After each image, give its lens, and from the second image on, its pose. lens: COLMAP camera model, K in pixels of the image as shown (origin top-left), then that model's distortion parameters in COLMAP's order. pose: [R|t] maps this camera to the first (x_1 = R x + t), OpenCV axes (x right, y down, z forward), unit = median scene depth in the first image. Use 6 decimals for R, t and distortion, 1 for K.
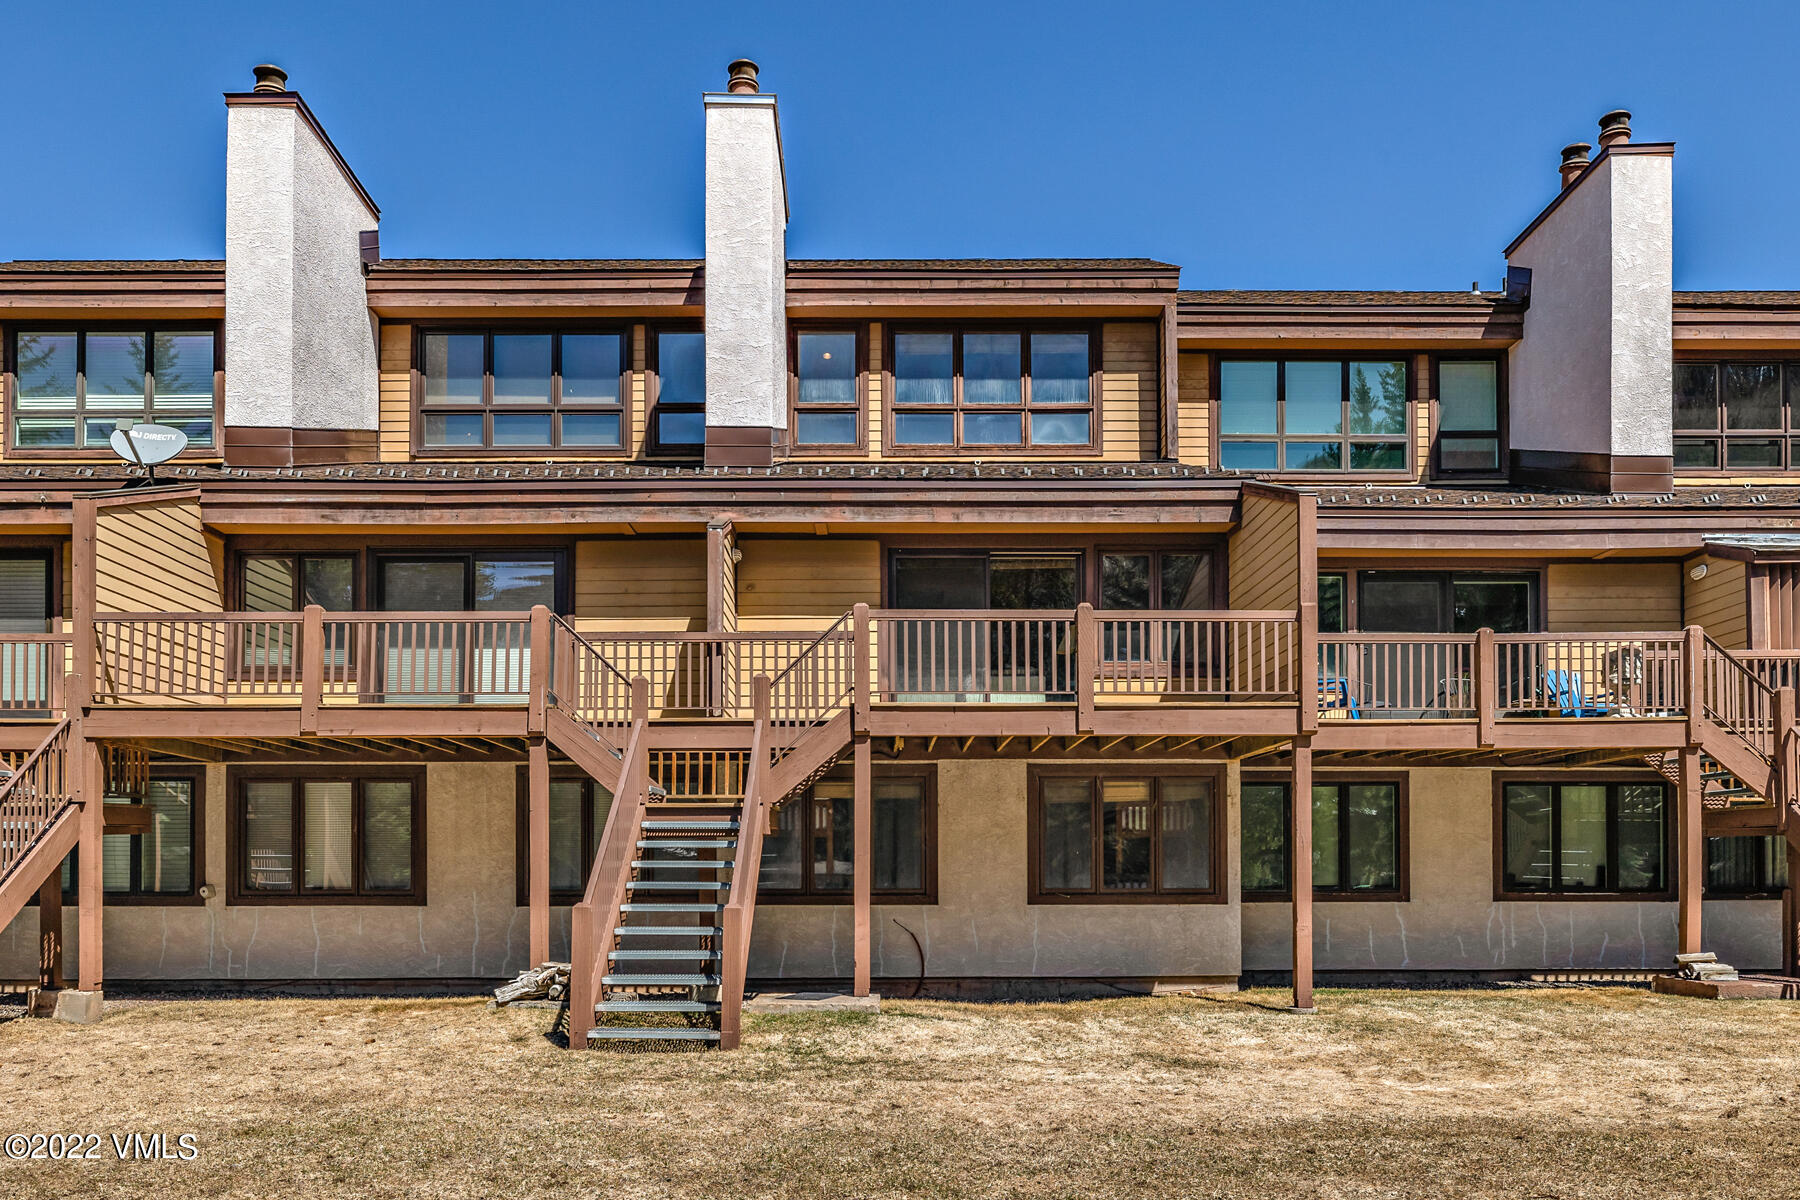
lens RADIAL K [[1386.3, 0, 895.8], [0, 1386.3, 895.5], [0, 0, 1]] dist [0.001076, 0.002569]
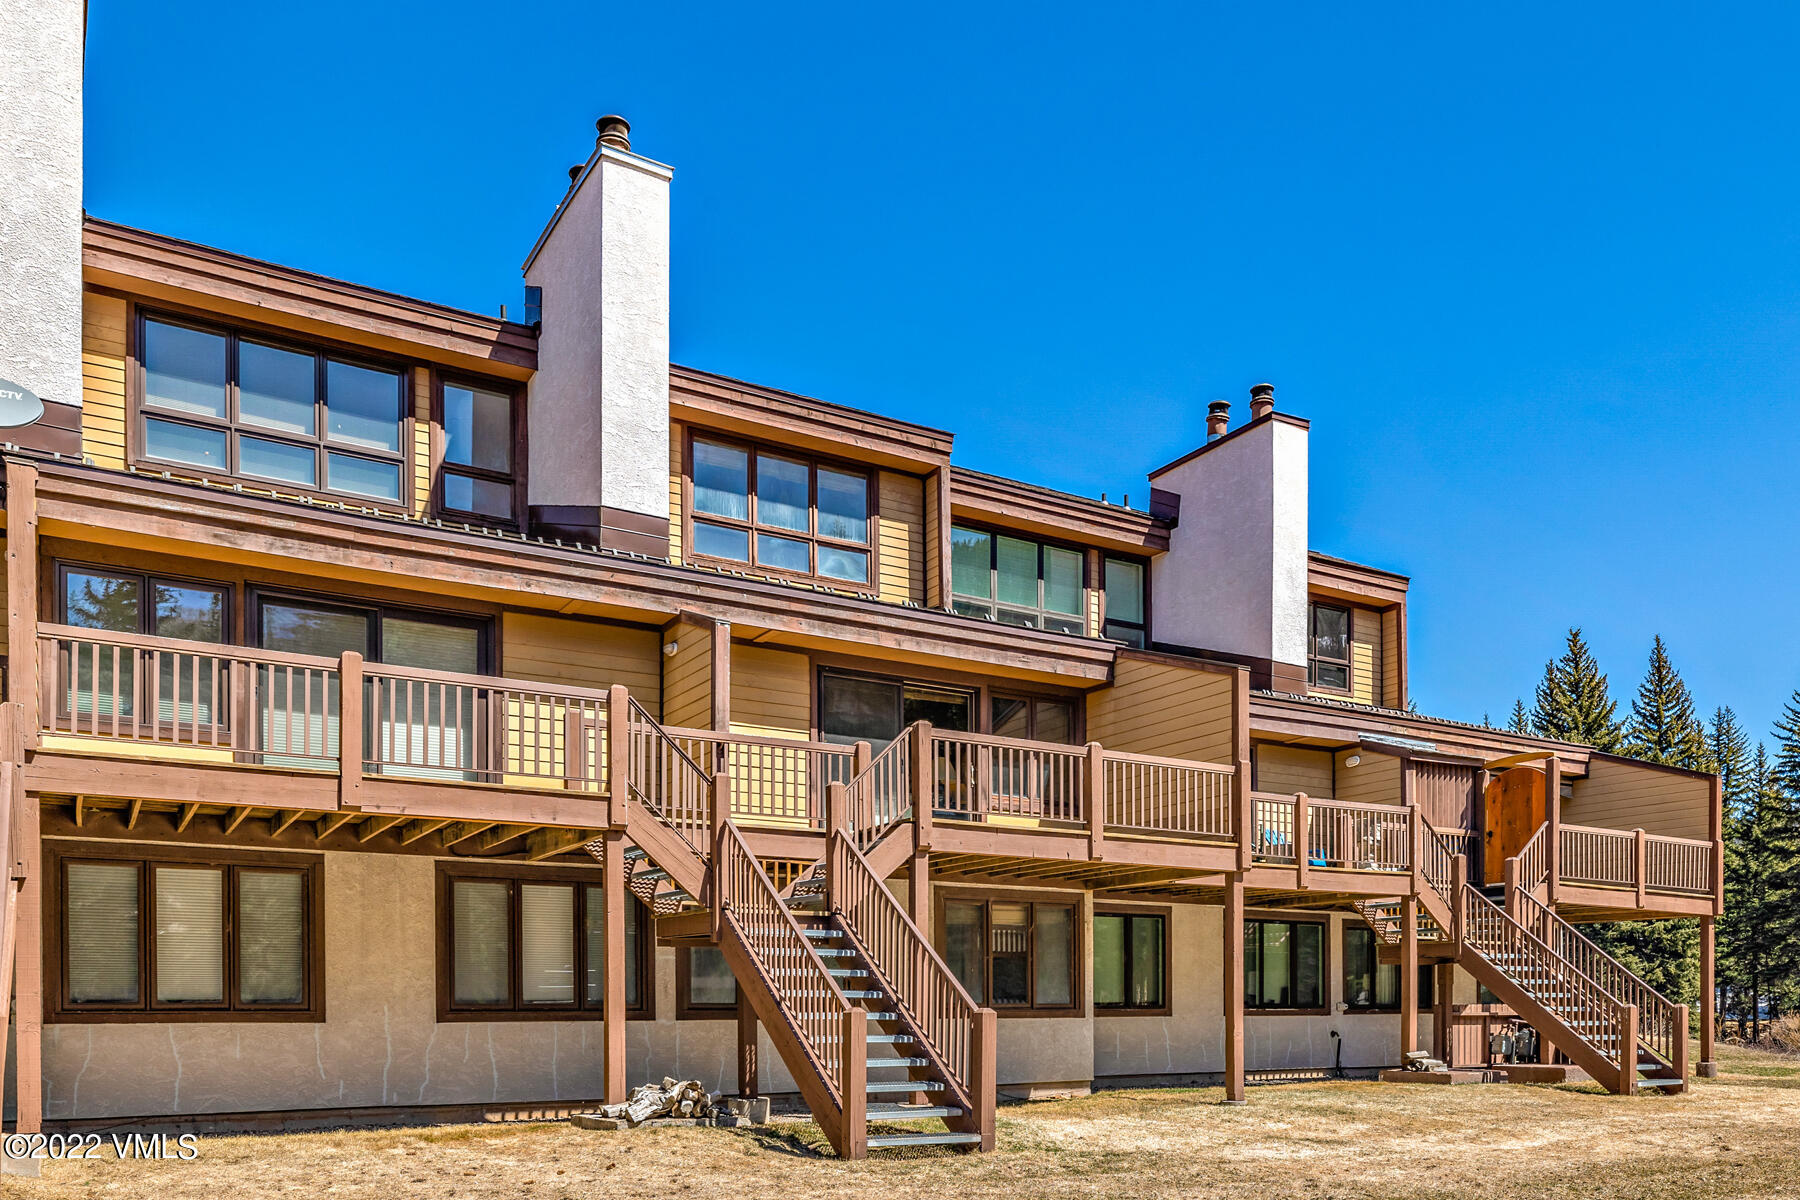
lens RADIAL K [[1370.4, 0, 898.2], [0, 1370.4, 1045.2], [0, 0, 1]] dist [0.003269, 0.000440]
pose [[0.863431, -0.013241, 0.504294, -0.431113], [0.007005, 0.999874, 0.014259, 0.011194], [-0.504419, -0.008779, 0.863415, 0.103289]]
